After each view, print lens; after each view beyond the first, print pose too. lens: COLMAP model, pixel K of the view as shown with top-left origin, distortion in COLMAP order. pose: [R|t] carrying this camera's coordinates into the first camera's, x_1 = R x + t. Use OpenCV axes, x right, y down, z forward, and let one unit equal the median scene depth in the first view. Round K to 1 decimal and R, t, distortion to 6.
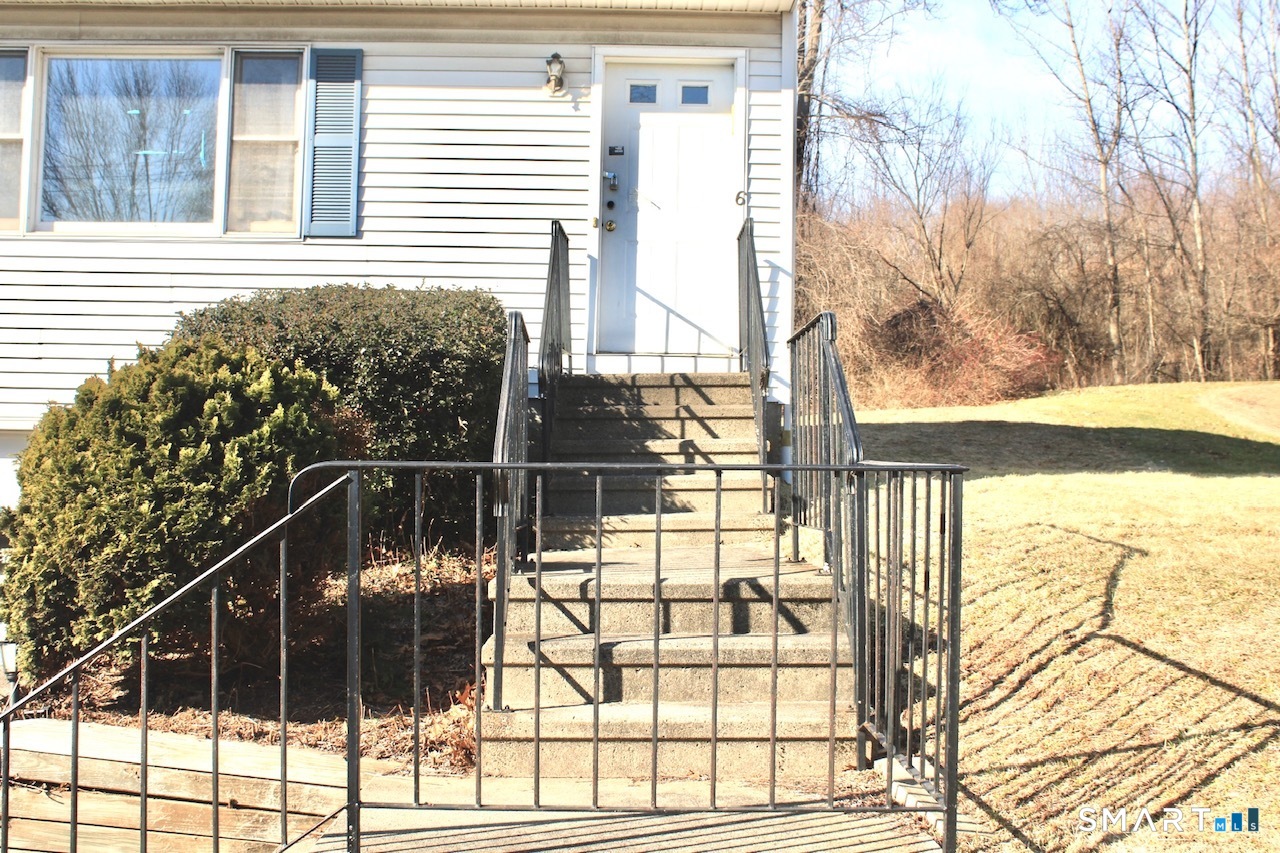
lens RADIAL K [[1947.2, 0, 640.0], [0, 1947.2, 426.5], [0, 0, 1]] dist [-0.271188, 1.215286]
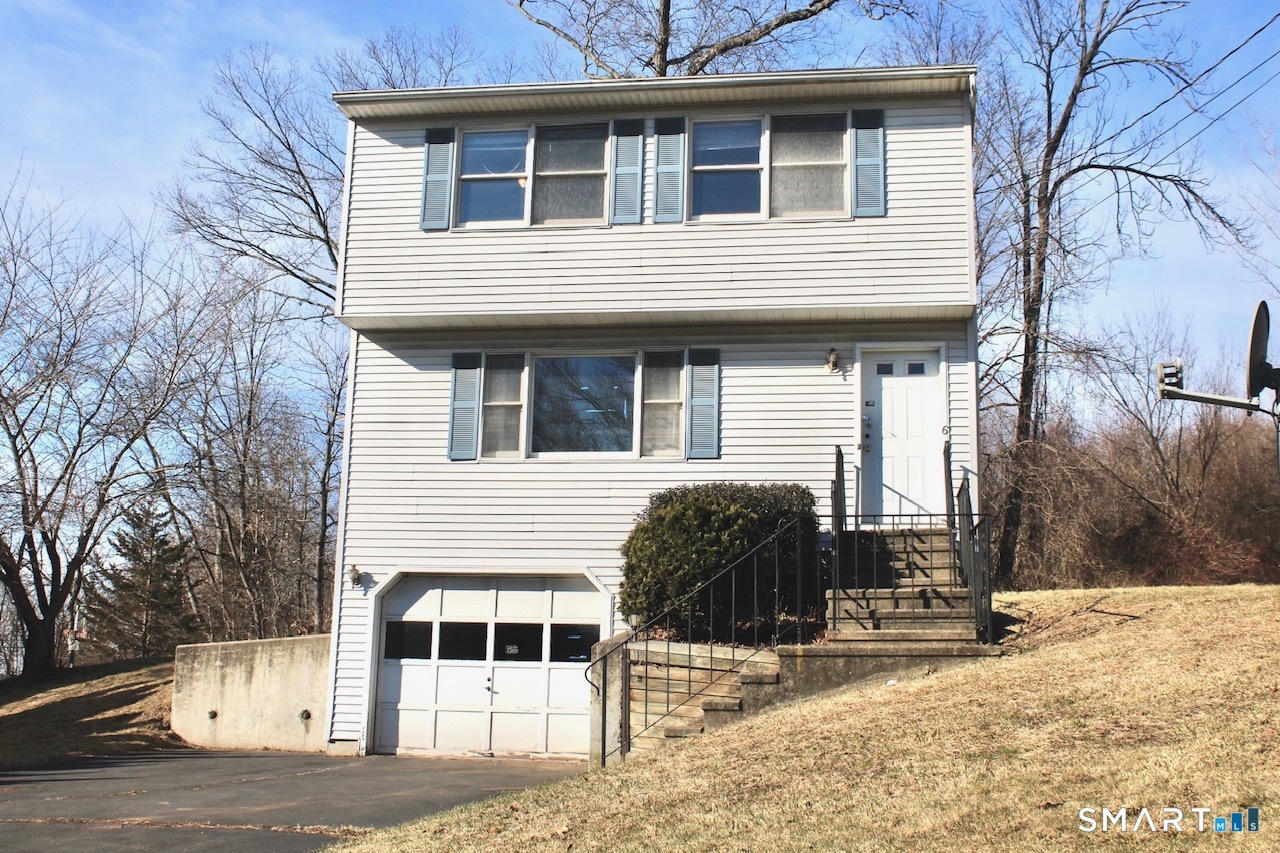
lens RADIAL K [[1947.2, 0, 640.0], [0, 1947.2, 426.5], [0, 0, 1]] dist [-0.271188, 1.215286]
pose [[0.991532, -0.025015, -0.127432, 0.004336], [0.009621, 0.992726, -0.120015, 0.079329], [0.129507, 0.117772, 0.984560, -0.699993]]
